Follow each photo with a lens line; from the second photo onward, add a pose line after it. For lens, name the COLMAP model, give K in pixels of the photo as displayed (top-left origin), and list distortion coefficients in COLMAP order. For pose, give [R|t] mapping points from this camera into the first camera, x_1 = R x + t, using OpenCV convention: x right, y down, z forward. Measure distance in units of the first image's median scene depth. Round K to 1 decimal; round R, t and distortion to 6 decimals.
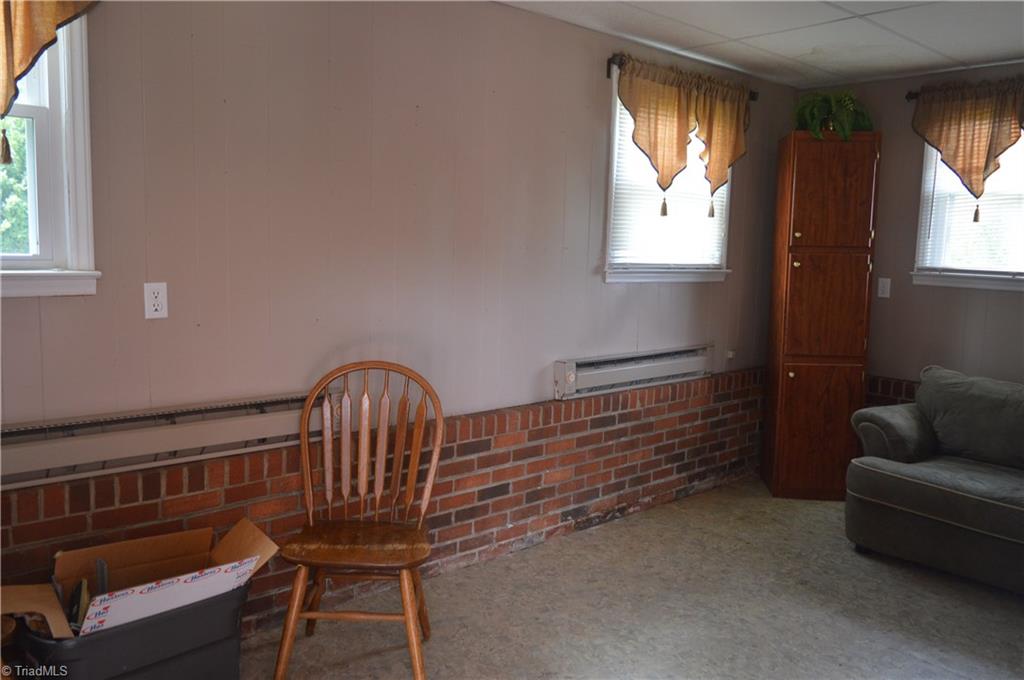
lens RADIAL K [[797.1, 0, 510.2], [0, 797.1, 333.4], [0, 0, 1]] dist [-0.026911, 0.010036]
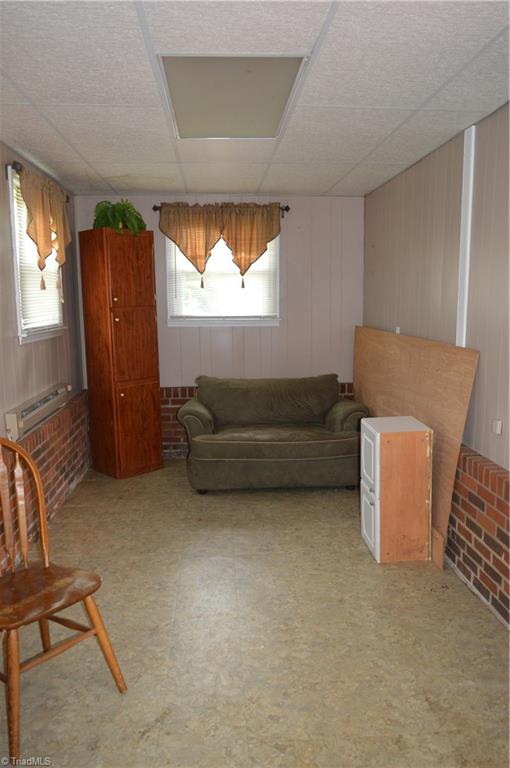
lens RADIAL K [[604.4, 0, 255.0], [0, 604.4, 384.0], [0, 0, 1]] dist [-0.046361, 0.000664]
pose [[0.602583, -0.147113, 0.784380, -0.379438], [0.113967, 0.988652, 0.097872, -0.050346], [-0.789877, 0.030418, 0.612511, 0.124744]]
